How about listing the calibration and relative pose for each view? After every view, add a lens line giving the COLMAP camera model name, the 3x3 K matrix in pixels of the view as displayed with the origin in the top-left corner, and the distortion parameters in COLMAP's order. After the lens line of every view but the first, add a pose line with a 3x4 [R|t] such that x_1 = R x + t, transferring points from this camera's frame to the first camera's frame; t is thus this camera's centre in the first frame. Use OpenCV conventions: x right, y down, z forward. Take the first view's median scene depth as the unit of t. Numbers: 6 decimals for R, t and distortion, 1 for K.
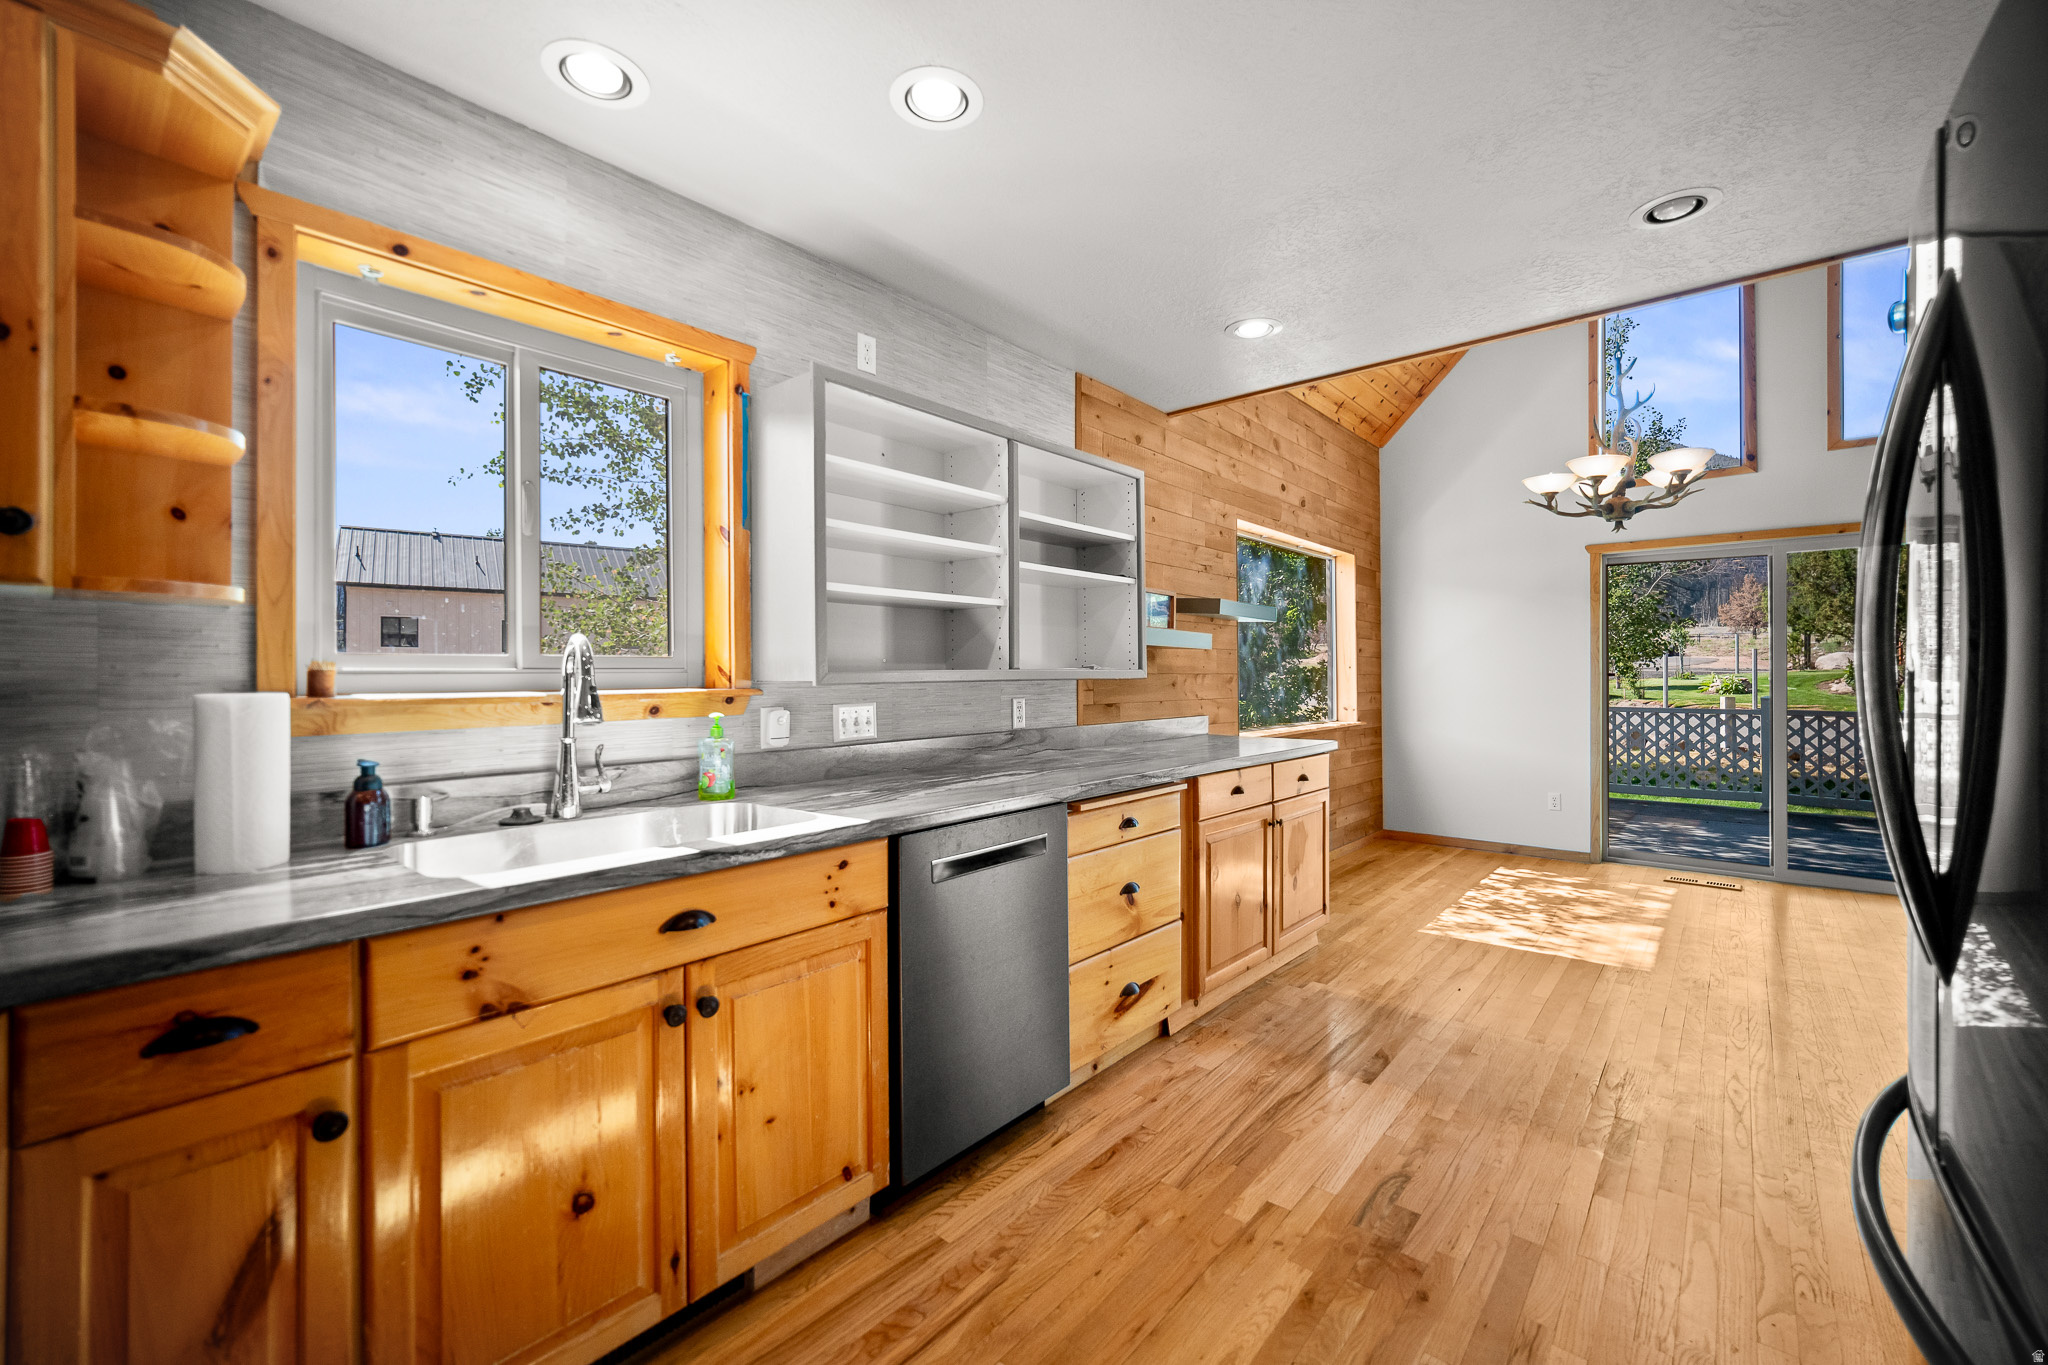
lens RADIAL K [[838.7, 0, 1028.4], [0, 838.7, 676.2], [0, 0, 1]] dist [-0.000227, -0.001197]
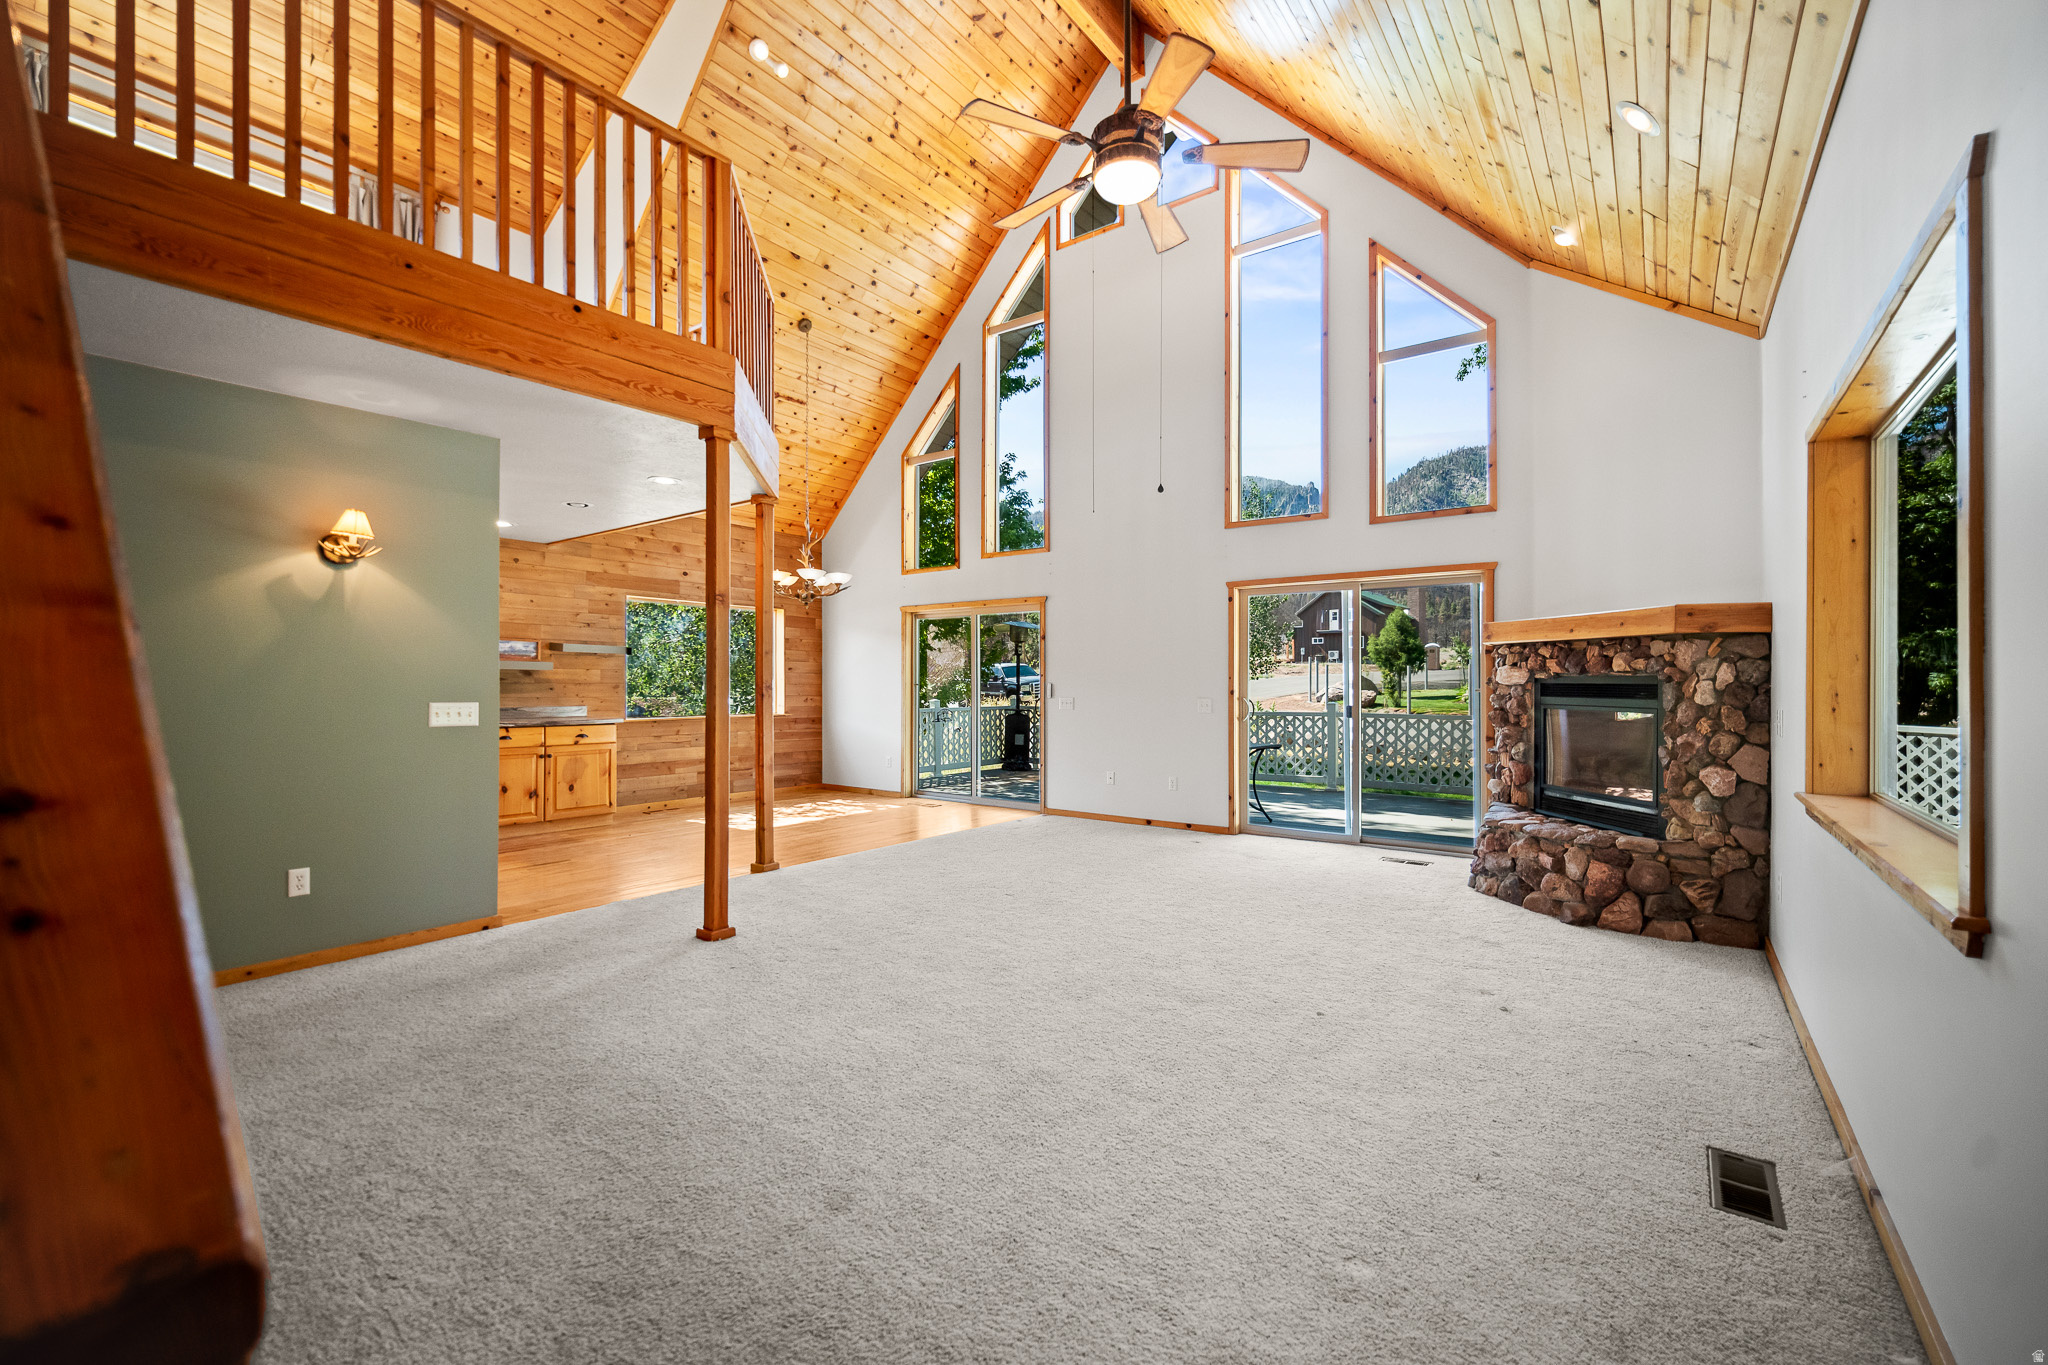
lens RADIAL K [[838.7, 0, 1021.0], [0, 838.7, 683.5], [0, 0, 1]] dist [-0.000227, -0.001197]
pose [[0.997806, 0.000616, 0.066203, 0.198733], [-0.000287, 0.999988, -0.004975, 0.001388], [-0.066205, 0.004945, 0.997794, -0.169543]]
